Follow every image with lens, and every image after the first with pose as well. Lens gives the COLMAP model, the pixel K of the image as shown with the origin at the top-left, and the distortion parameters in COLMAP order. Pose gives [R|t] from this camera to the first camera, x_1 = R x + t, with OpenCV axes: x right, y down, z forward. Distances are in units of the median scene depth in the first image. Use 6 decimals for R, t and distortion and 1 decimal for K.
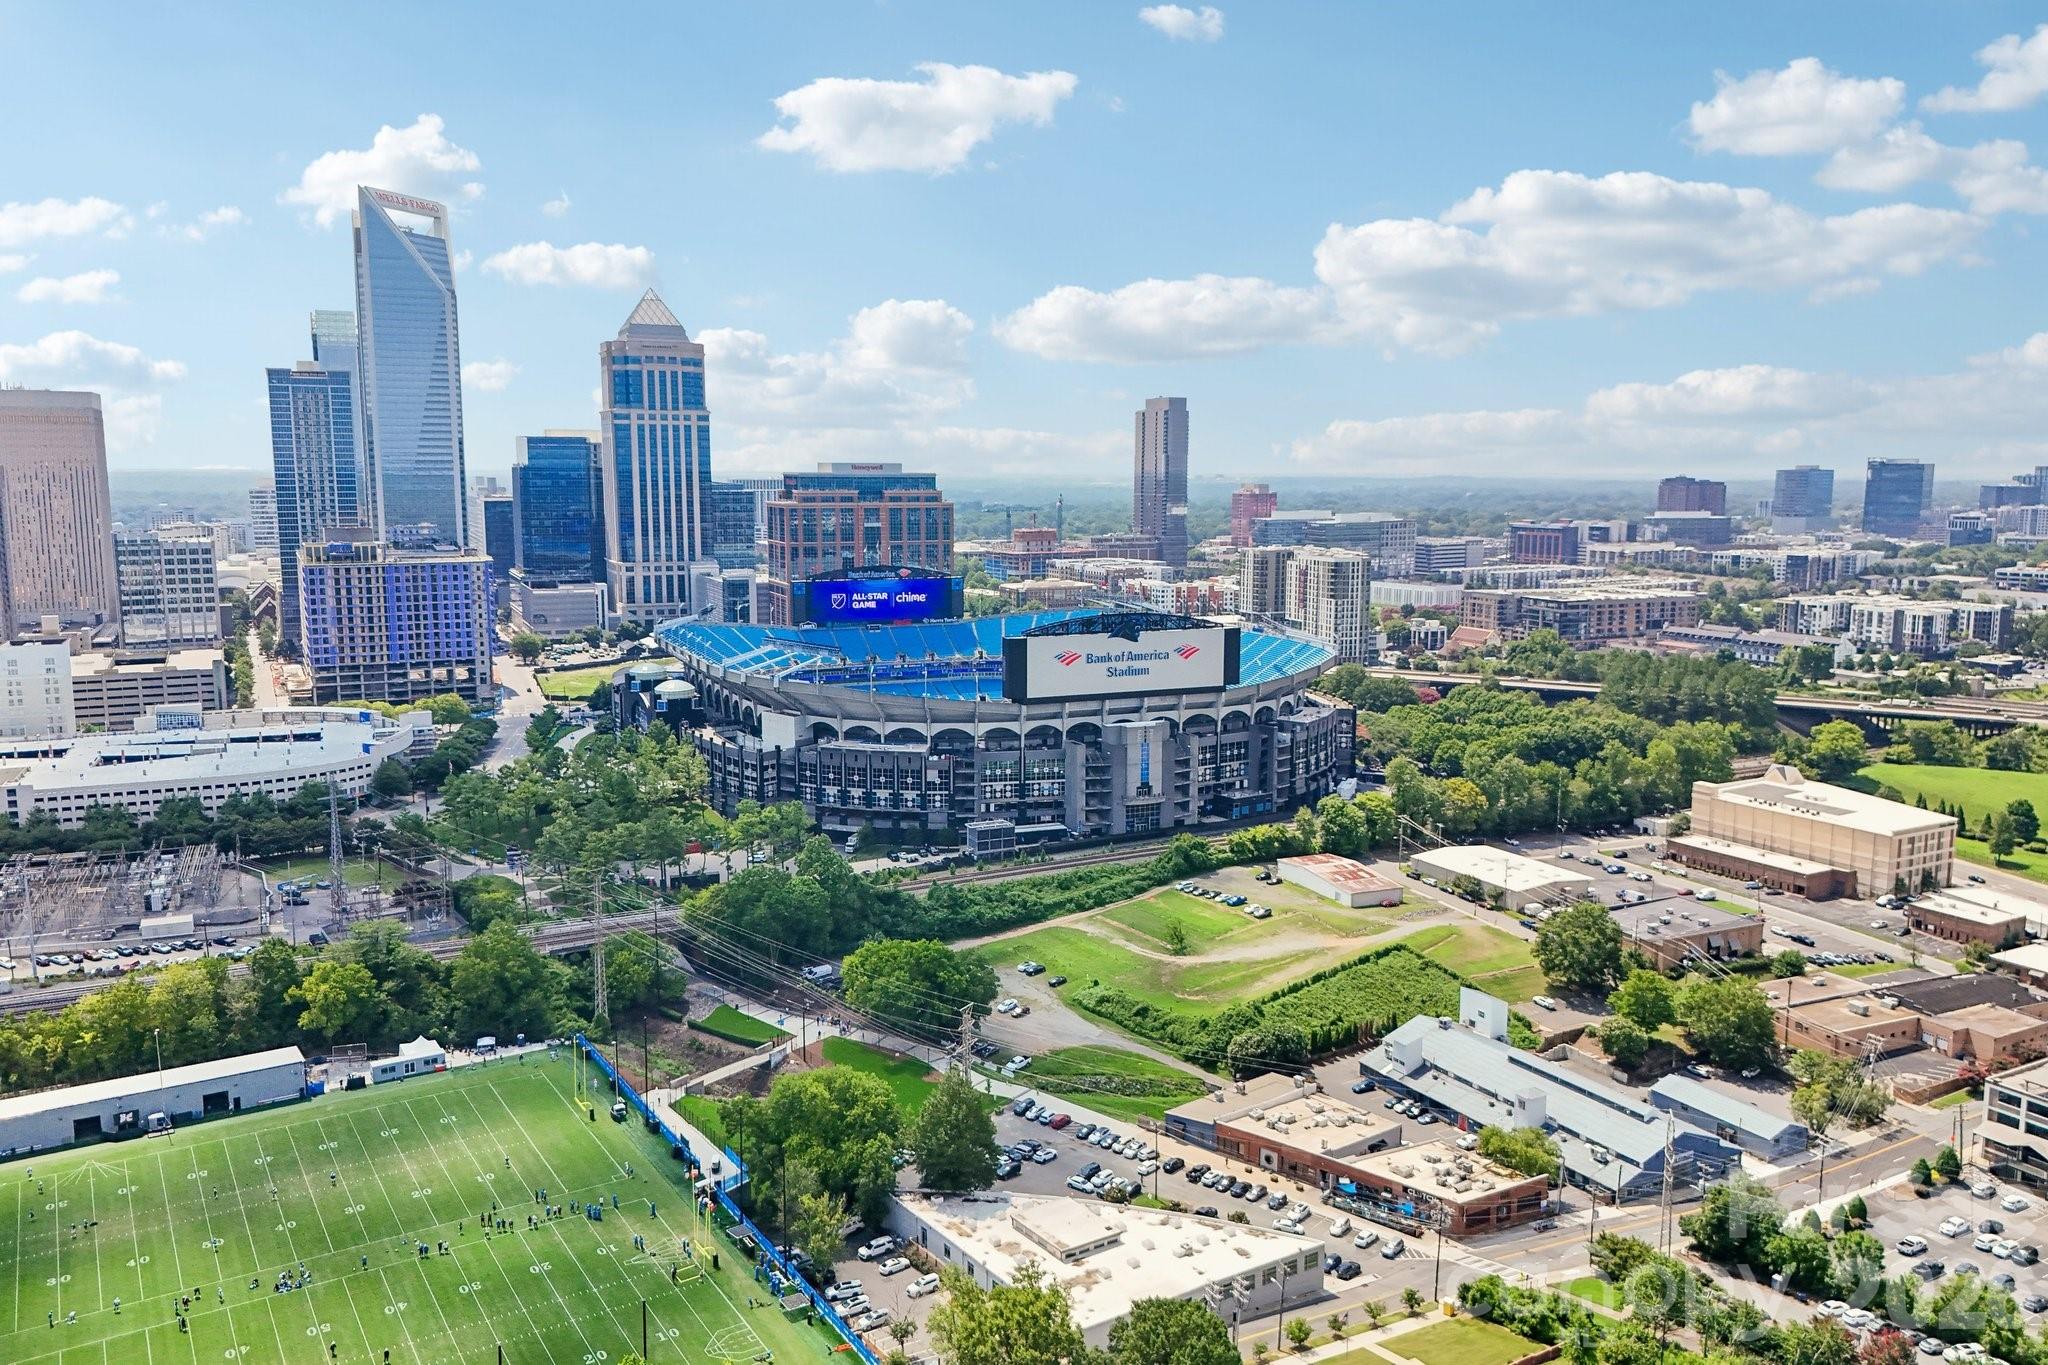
lens RADIAL K [[1492.9, 0, 1024.0], [0, 1492.9, 682.5], [0, 0, 1]] dist [-0.006994, 0.001458]
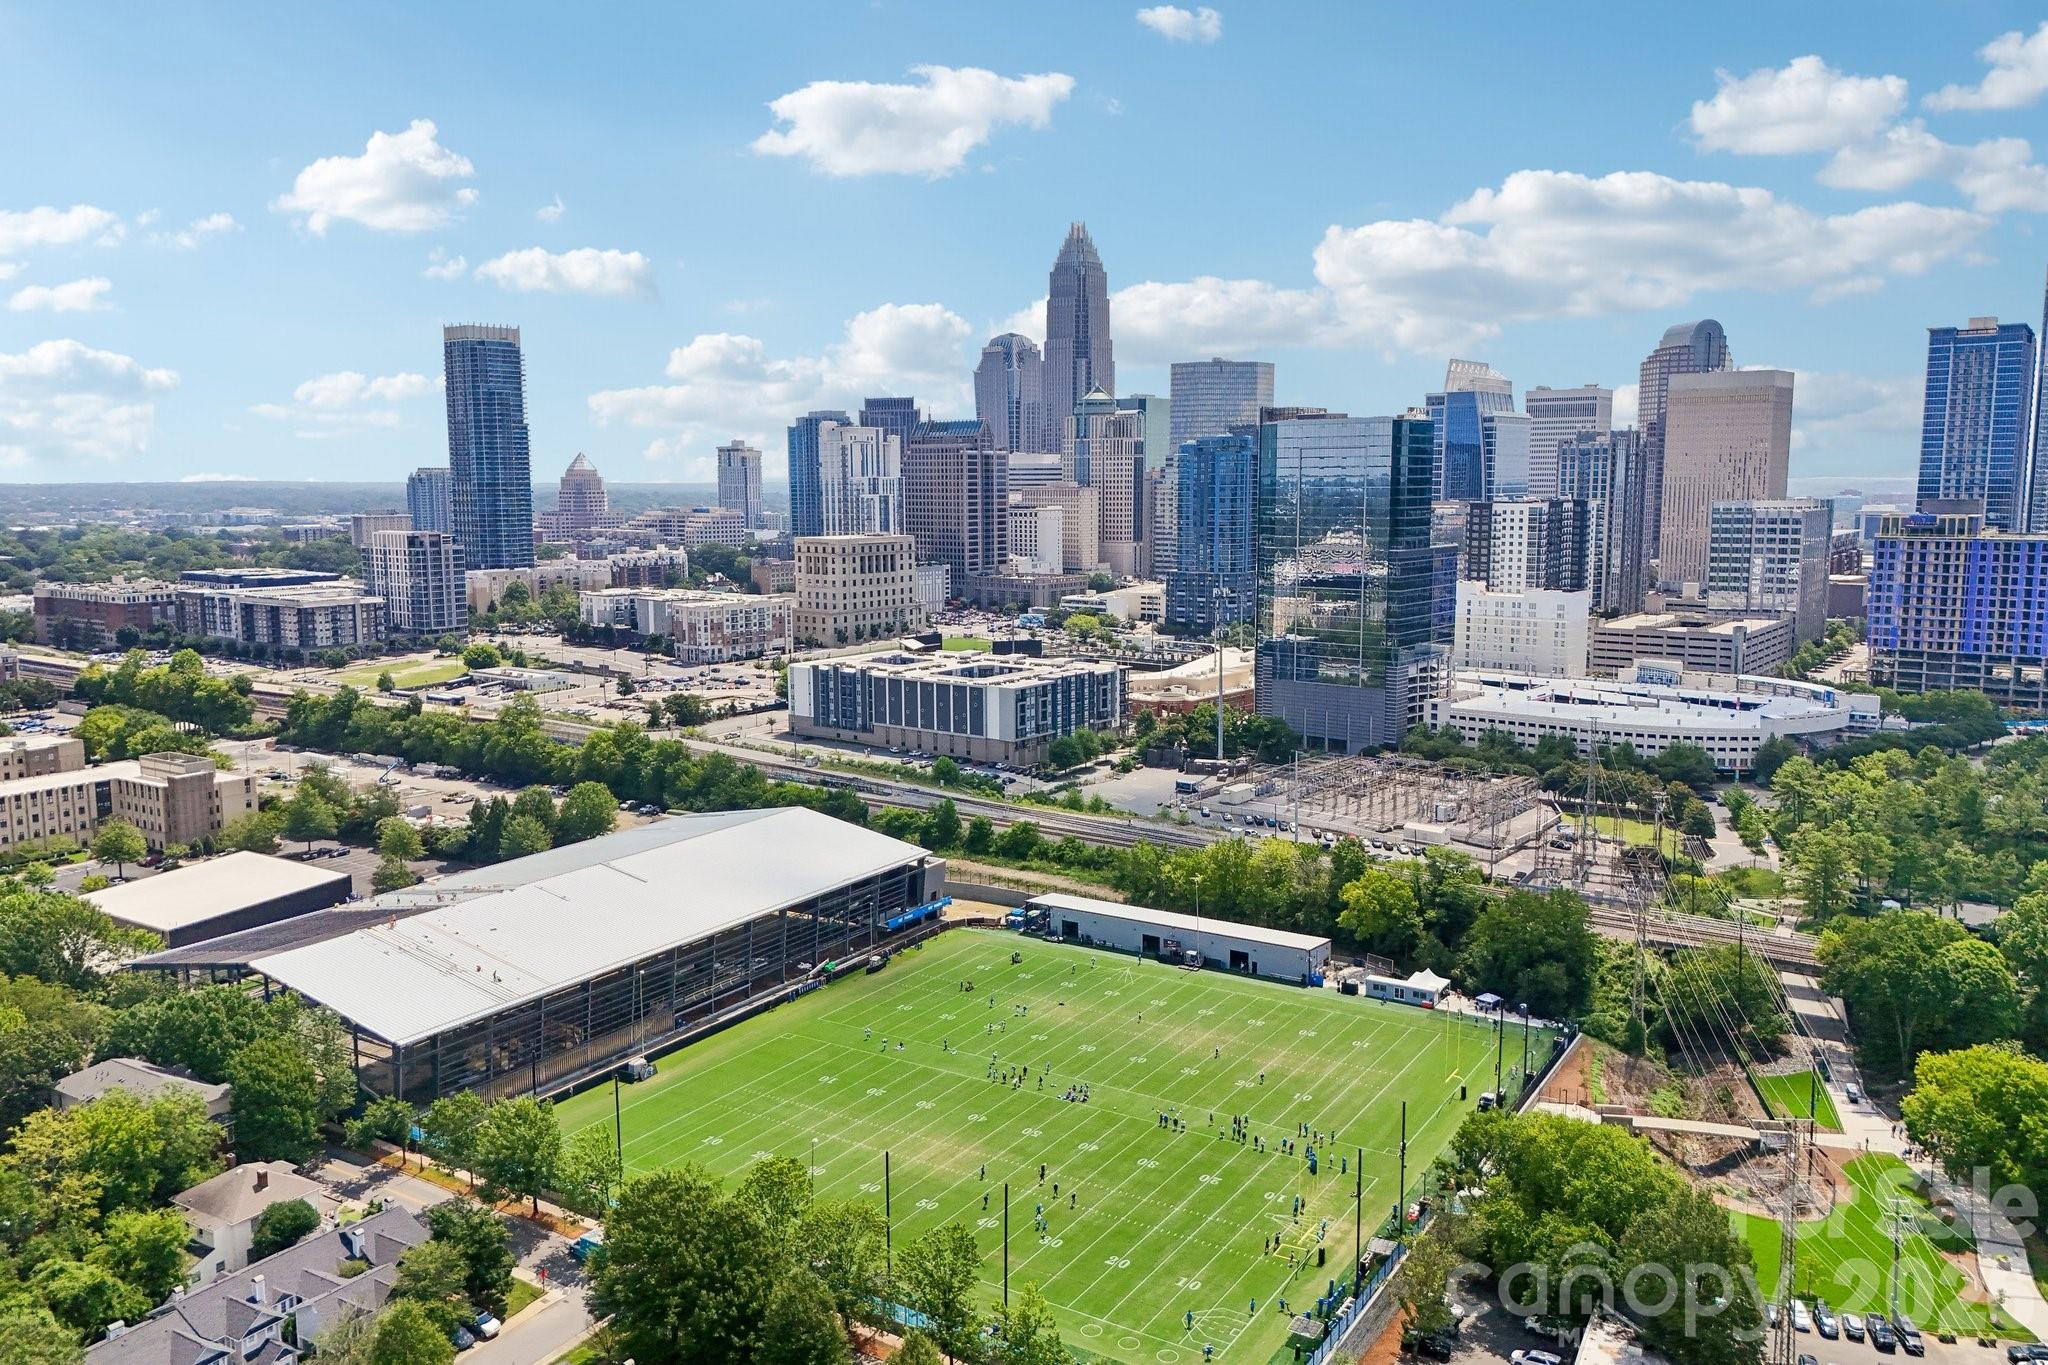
lens RADIAL K [[1492.9, 0, 1024.0], [0, 1492.9, 682.5], [0, 0, 1]] dist [-0.006994, 0.001458]
pose [[0.409042, 0.117840, -0.904875, 0.146765], [-0.118611, 0.990080, 0.075319, 0.003565], [0.904774, 0.076519, 0.418961, 0.139581]]
